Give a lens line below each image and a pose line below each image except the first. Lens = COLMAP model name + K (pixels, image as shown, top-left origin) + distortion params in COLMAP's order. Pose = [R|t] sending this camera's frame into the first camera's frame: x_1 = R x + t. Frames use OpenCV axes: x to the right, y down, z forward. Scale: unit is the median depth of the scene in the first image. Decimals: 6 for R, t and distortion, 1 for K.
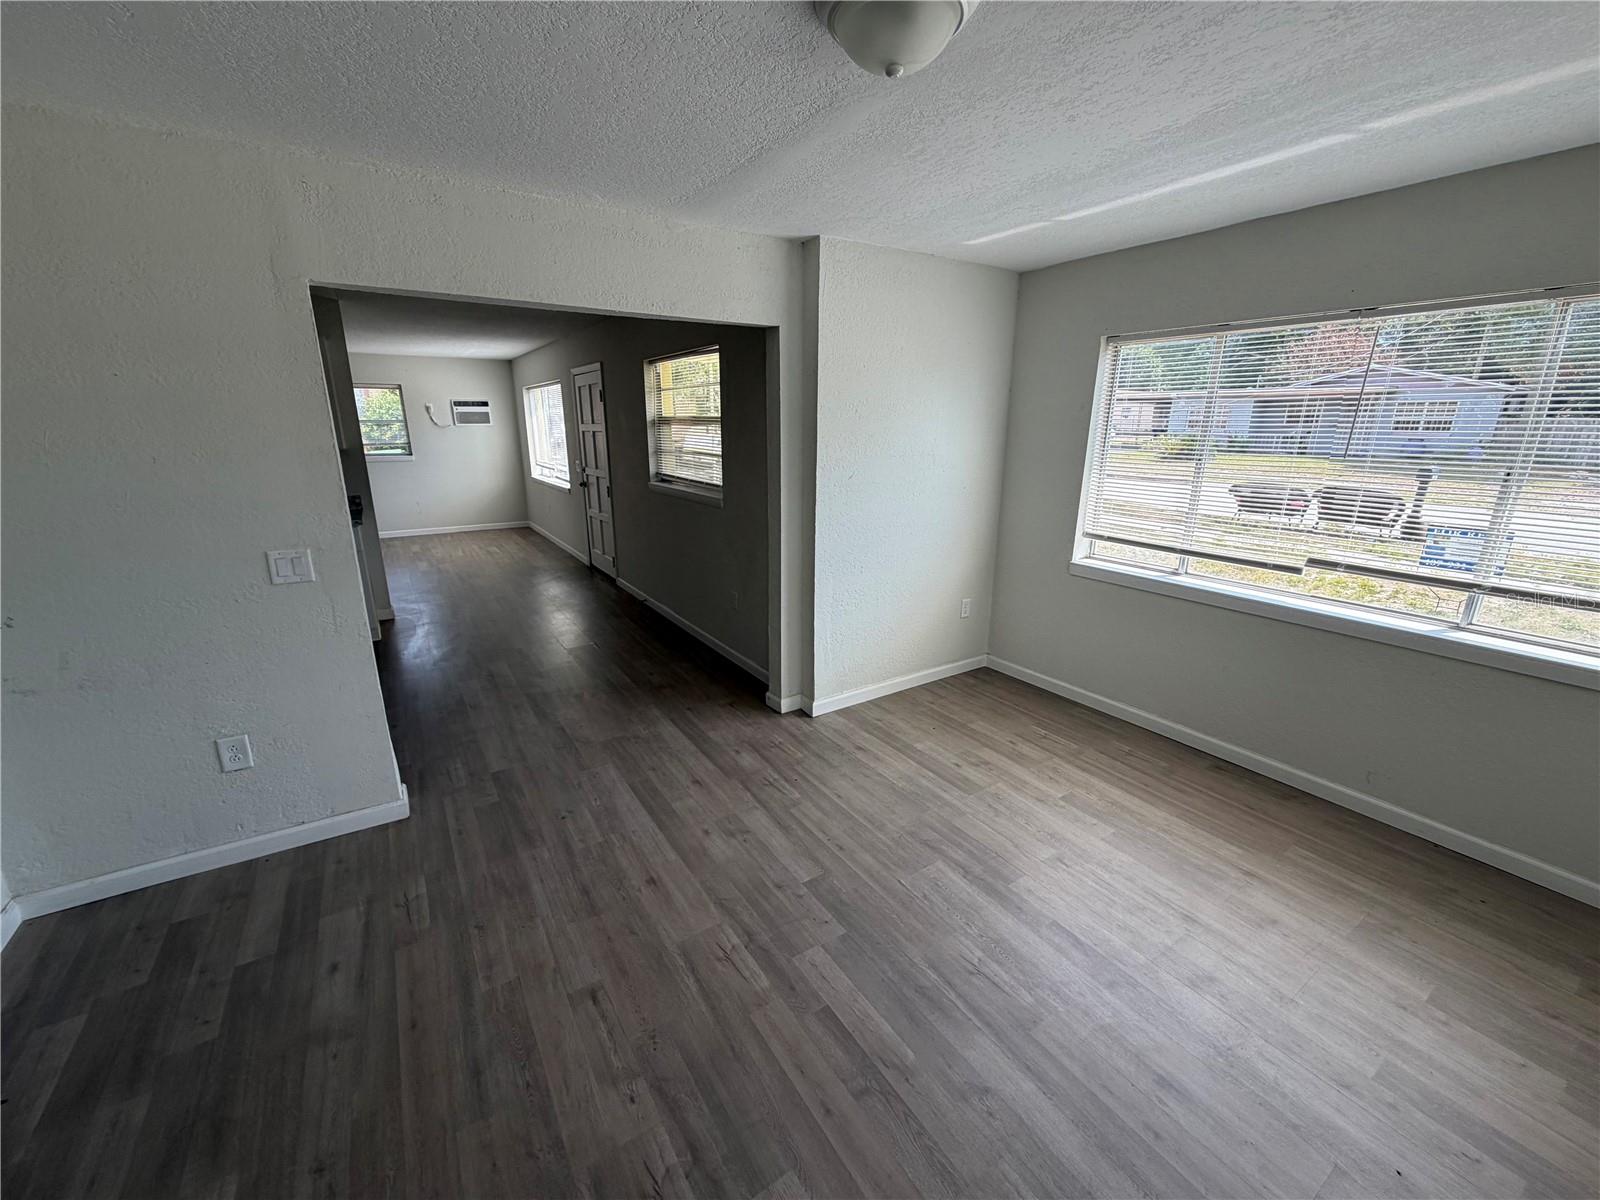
lens RADIAL K [[639.2, 0, 800.0], [0, 639.2, 600.0], [0, 0, 1]] dist [0.000691, 0.000075]
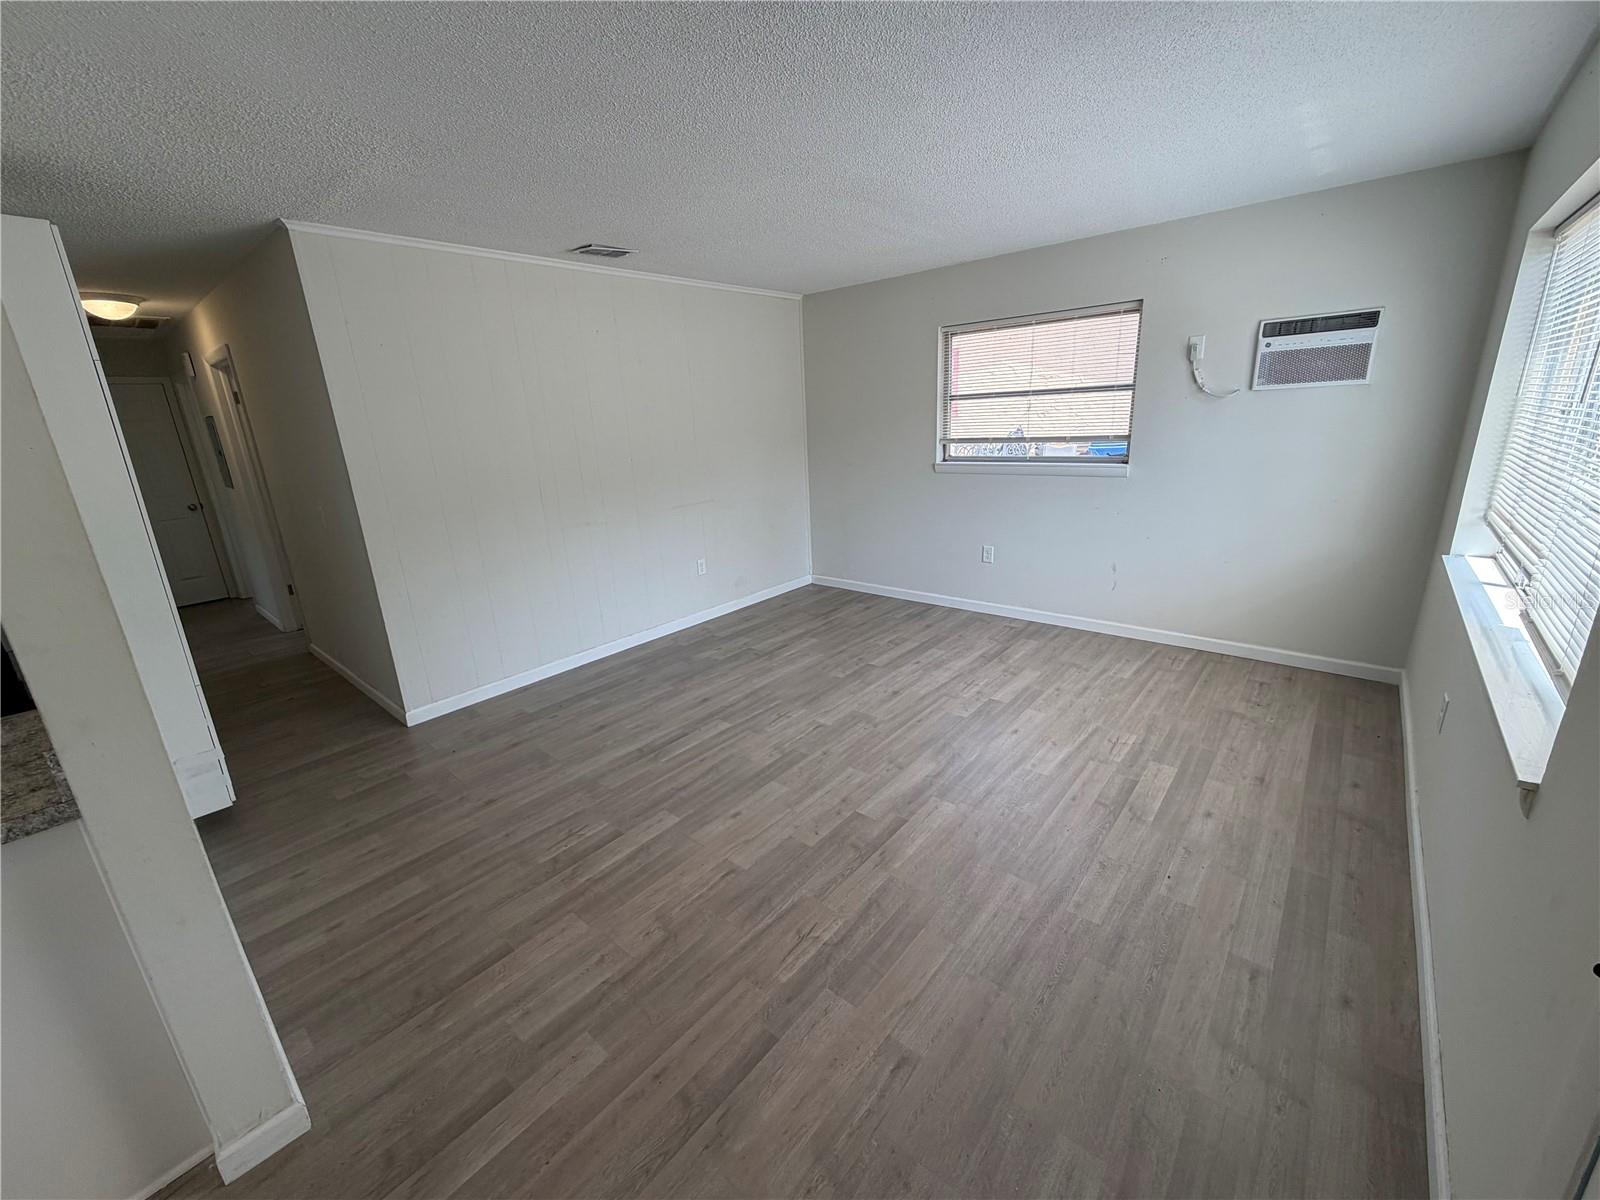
lens RADIAL K [[657.5, 0, 800.0], [0, 657.5, 600.0], [0, 0, 1]] dist [0.000816, 0.000092]
pose [[0.289069, 0.243730, -0.925762, -0.223647], [-0.210672, 0.959535, 0.186840, -0.170157], [0.933840, 0.141023, 0.328719, 0.643158]]
